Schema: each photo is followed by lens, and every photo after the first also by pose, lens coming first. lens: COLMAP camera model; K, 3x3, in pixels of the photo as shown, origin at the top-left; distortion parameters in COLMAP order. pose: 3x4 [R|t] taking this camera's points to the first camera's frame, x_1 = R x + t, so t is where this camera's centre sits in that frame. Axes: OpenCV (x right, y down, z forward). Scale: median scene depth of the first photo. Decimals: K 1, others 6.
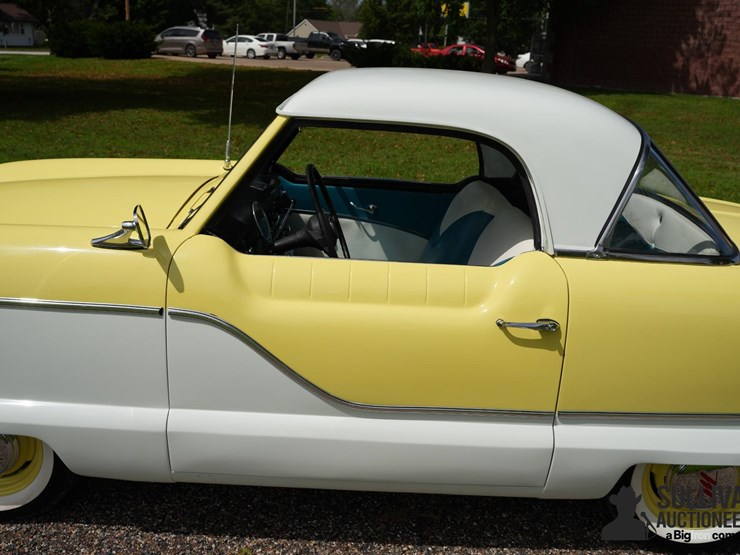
lens RADIAL K [[698.6, 0, 366.9], [0, 698.6, 277.8], [0, 0, 1]] dist [-0.048743, 0.000000]
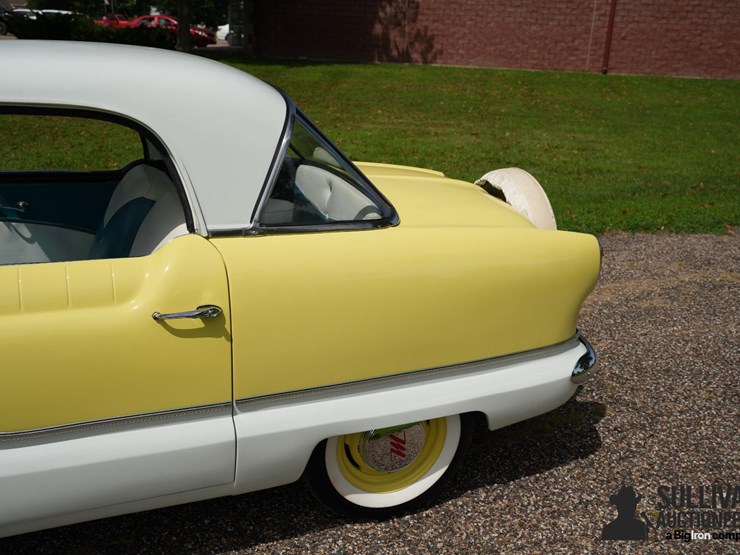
lens RADIAL K [[750.7, 0, 367.4], [0, 750.7, 276.7], [0, 0, 1]] dist [-0.005567, 0.000000]
pose [[0.924848, -0.126782, 0.358584, 0.004785], [0.122731, 0.991853, 0.034139, 0.000640], [-0.359990, 0.012436, 0.932873, -0.000962]]
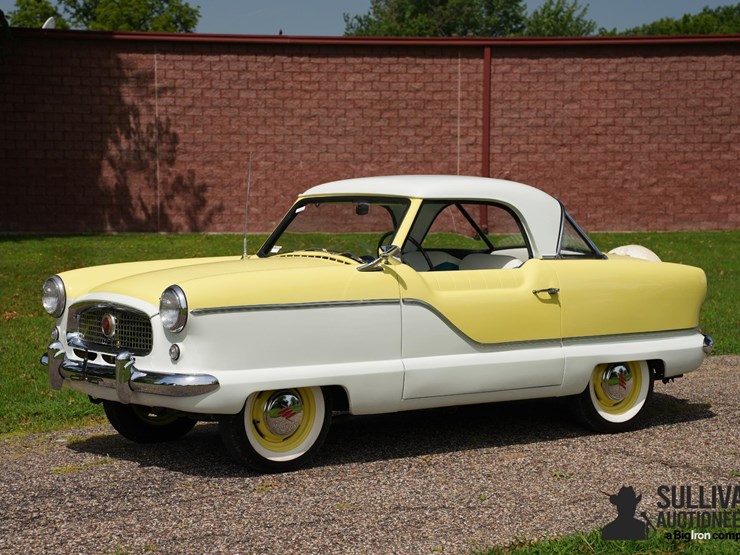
lens RADIAL K [[1483.9, 0, 363.0], [0, 1483.9, 272.8], [0, 0, 1]] dist [0.362571, 0.000000]
pose [[0.803333, -0.077281, 0.590495, -0.127618], [0.220327, 0.959757, -0.174134, 0.030449], [-0.553275, 0.269989, 0.788031, -0.098380]]
